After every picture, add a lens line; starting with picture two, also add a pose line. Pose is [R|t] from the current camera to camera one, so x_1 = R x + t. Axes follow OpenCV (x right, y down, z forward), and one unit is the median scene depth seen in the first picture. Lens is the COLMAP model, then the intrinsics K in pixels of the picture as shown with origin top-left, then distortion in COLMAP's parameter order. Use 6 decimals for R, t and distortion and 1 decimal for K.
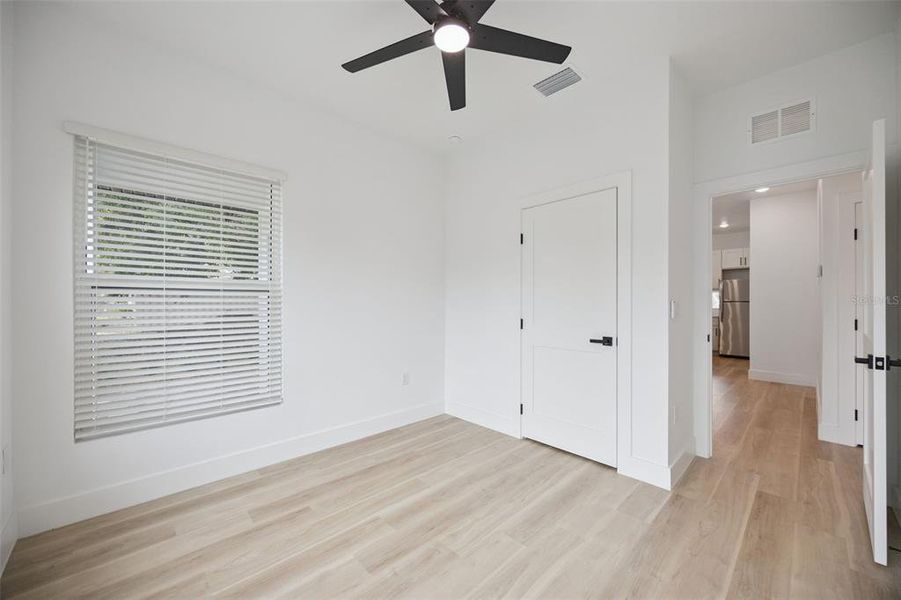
lens RADIAL K [[354.0, 0, 450.5], [0, 354.0, 300.0], [0, 0, 1]] dist [-0.001586, -0.000150]
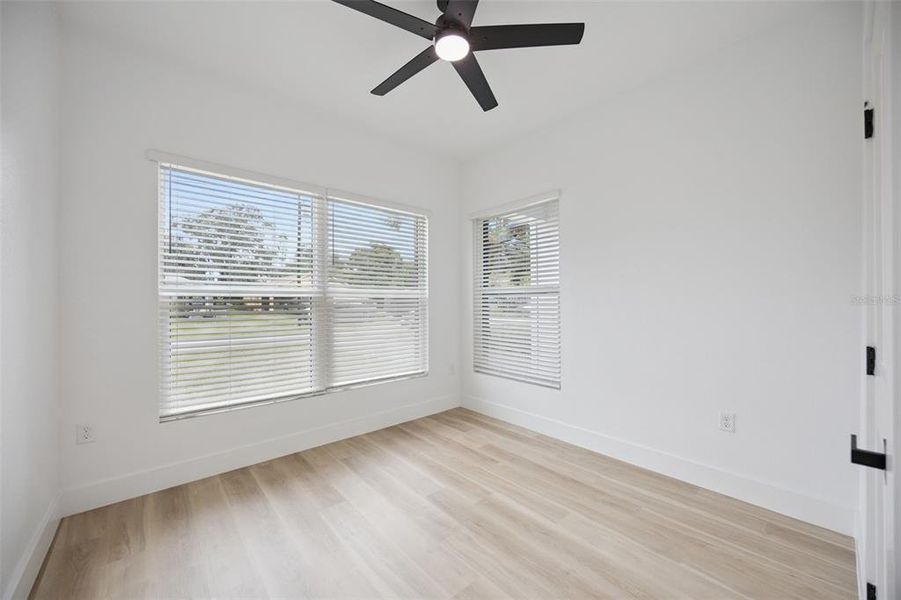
lens RADIAL K [[354.0, 0, 450.5], [0, 354.0, 300.0], [0, 0, 1]] dist [-0.001586, -0.000150]
pose [[-0.061714, -0.007711, -0.998064, 0.819821], [0.007538, 0.999938, -0.008192, 0.007037], [0.998065, -0.008029, -0.061652, 0.834927]]
